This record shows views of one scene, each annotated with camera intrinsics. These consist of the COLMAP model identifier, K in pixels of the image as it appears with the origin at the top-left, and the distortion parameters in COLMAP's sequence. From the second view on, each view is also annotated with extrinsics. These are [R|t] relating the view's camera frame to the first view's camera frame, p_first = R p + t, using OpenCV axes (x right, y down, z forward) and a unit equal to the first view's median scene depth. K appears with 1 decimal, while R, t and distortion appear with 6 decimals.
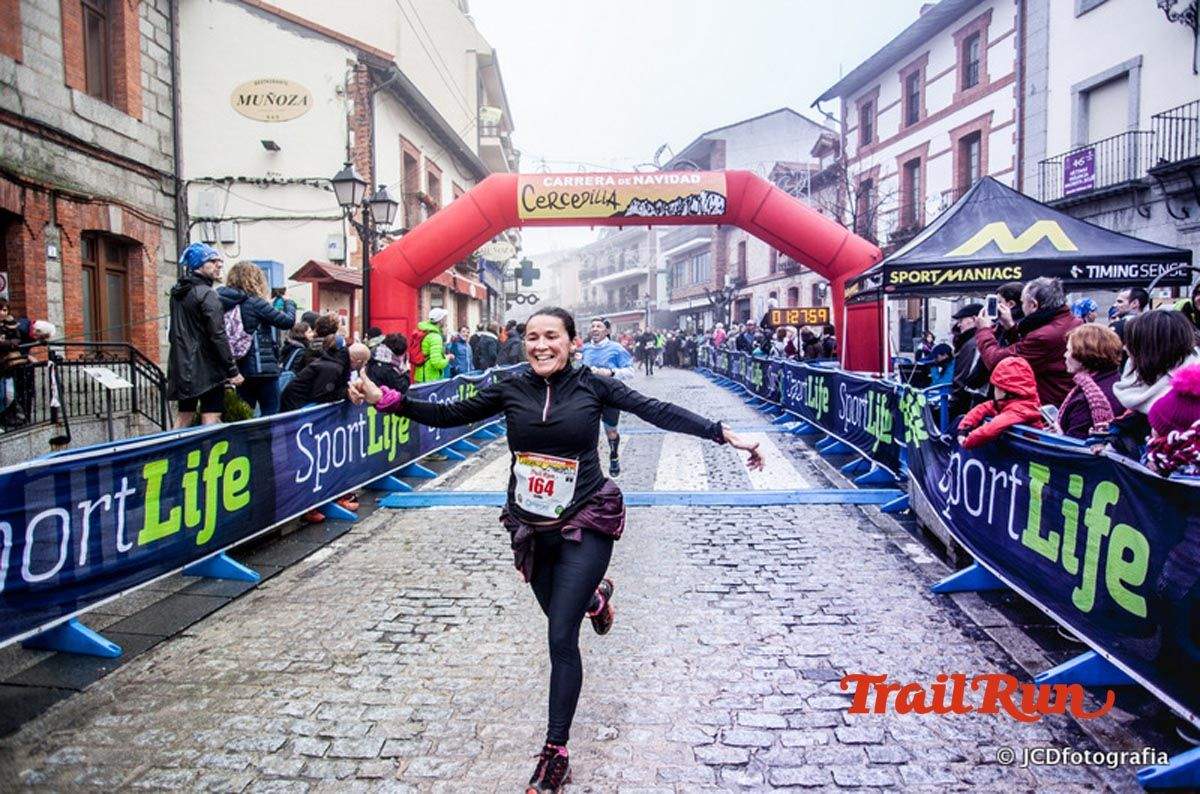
lens RADIAL K [[764.3, 0, 608.8], [0, 764.3, 402.0], [0, 0, 1]] dist [-0.100161, 0.066456]
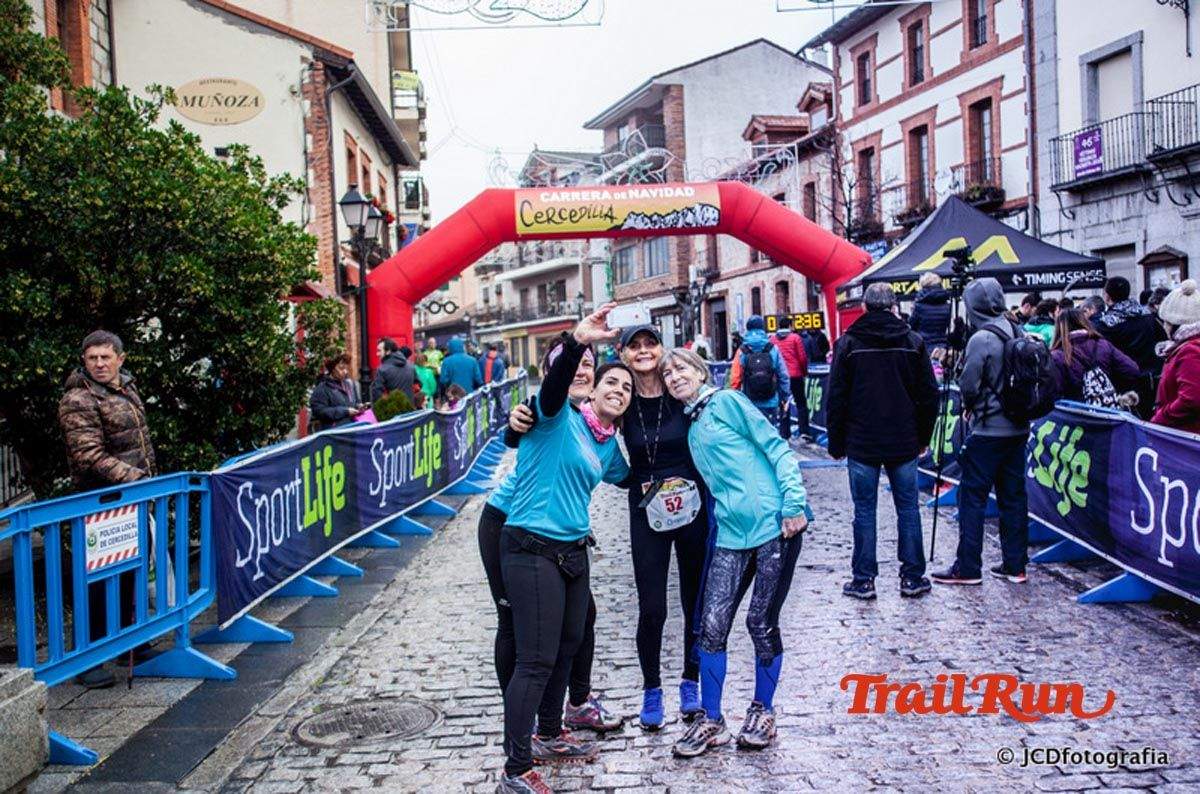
lens RADIAL K [[1211.1, 0, 608.8], [0, 1211.1, 402.5], [0, 0, 1]] dist [-0.055505, 0.136497]
pose [[0.994756, -0.037054, 0.095333, -0.138810], [0.041404, 0.998170, -0.044062, 0.050246], [-0.093526, 0.047778, 0.994470, -0.522932]]
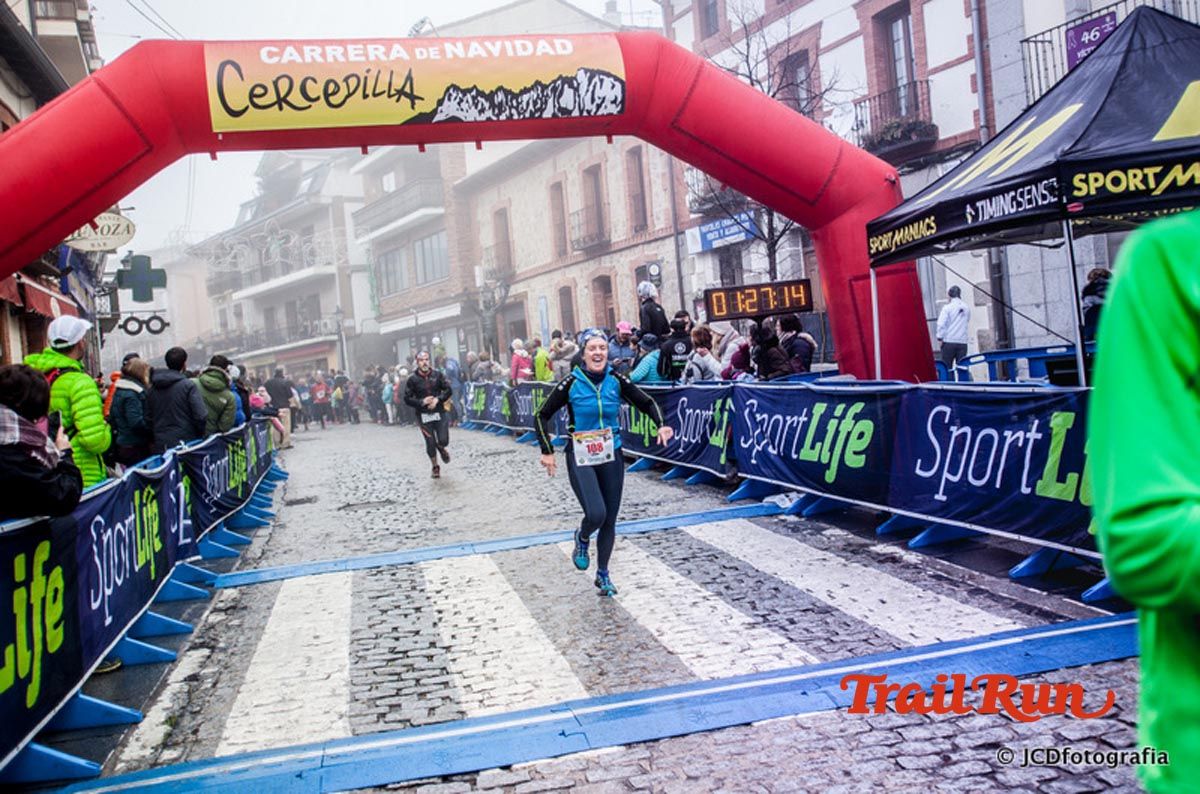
lens RADIAL K [[1211.1, 0, 608.8], [0, 1211.1, 402.5], [0, 0, 1]] dist [-0.055505, 0.136497]
pose [[0.953794, -0.086834, 0.287639, -0.099476], [0.104781, 0.993357, -0.047567, -0.008501], [-0.281598, 0.075508, 0.956557, 0.188473]]
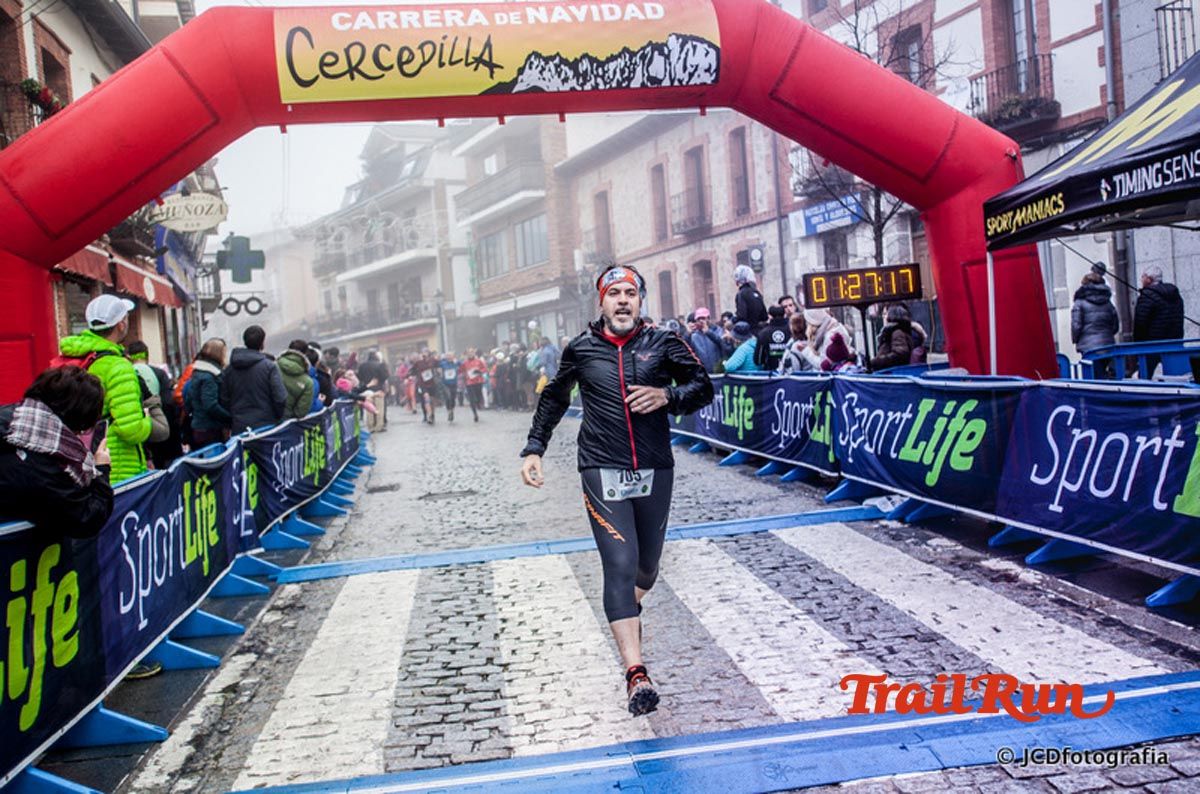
lens RADIAL K [[1211.1, 0, 608.8], [0, 1211.1, 402.5], [0, 0, 1]] dist [-0.055505, 0.136497]
pose [[0.975947, -0.073945, 0.205082, -0.077476], [0.084572, 0.995466, -0.043536, -0.013332], [-0.200933, 0.059833, 0.977776, 0.232906]]
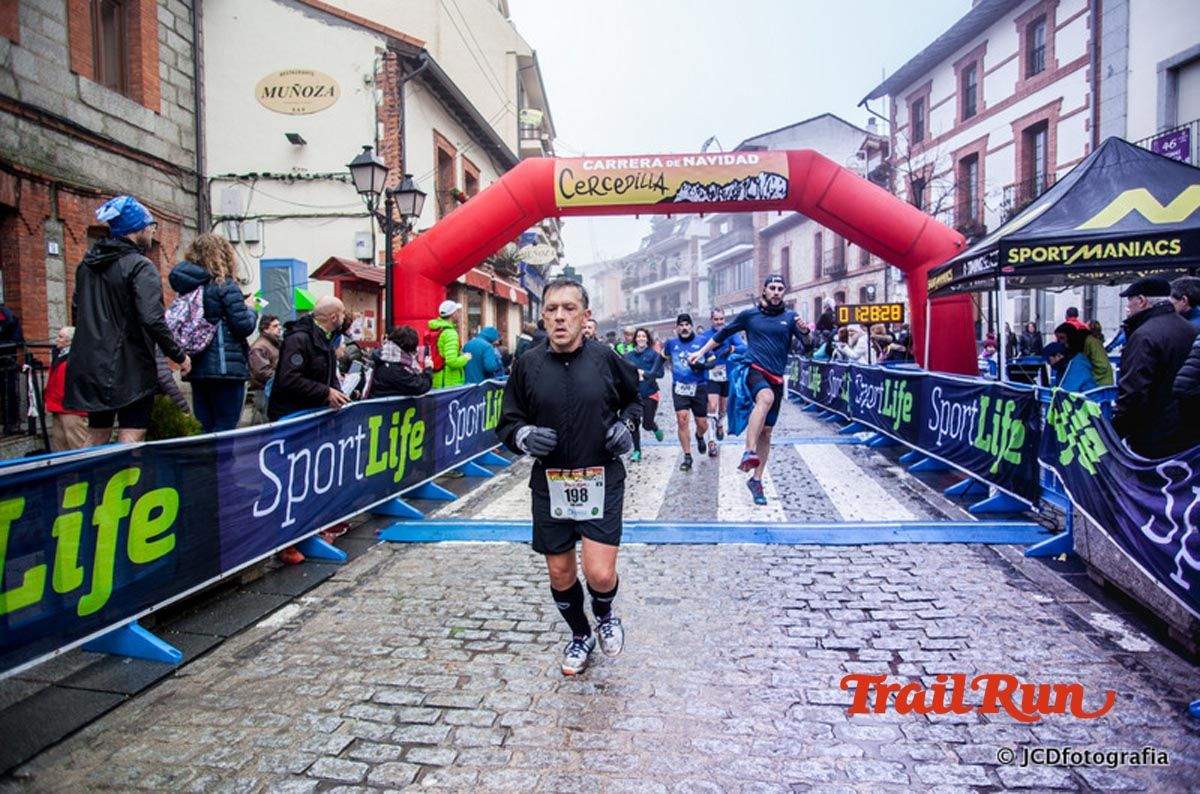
lens RADIAL K [[731.4, 0, 608.9], [0, 731.4, 404.2], [0, 0, 1]] dist [-0.100121, 0.058356]
pose [[0.998437, -0.001900, -0.055862, -0.007025], [0.001563, 0.999980, -0.006086, -0.001327], [0.055872, 0.005989, 0.998420, 0.125775]]
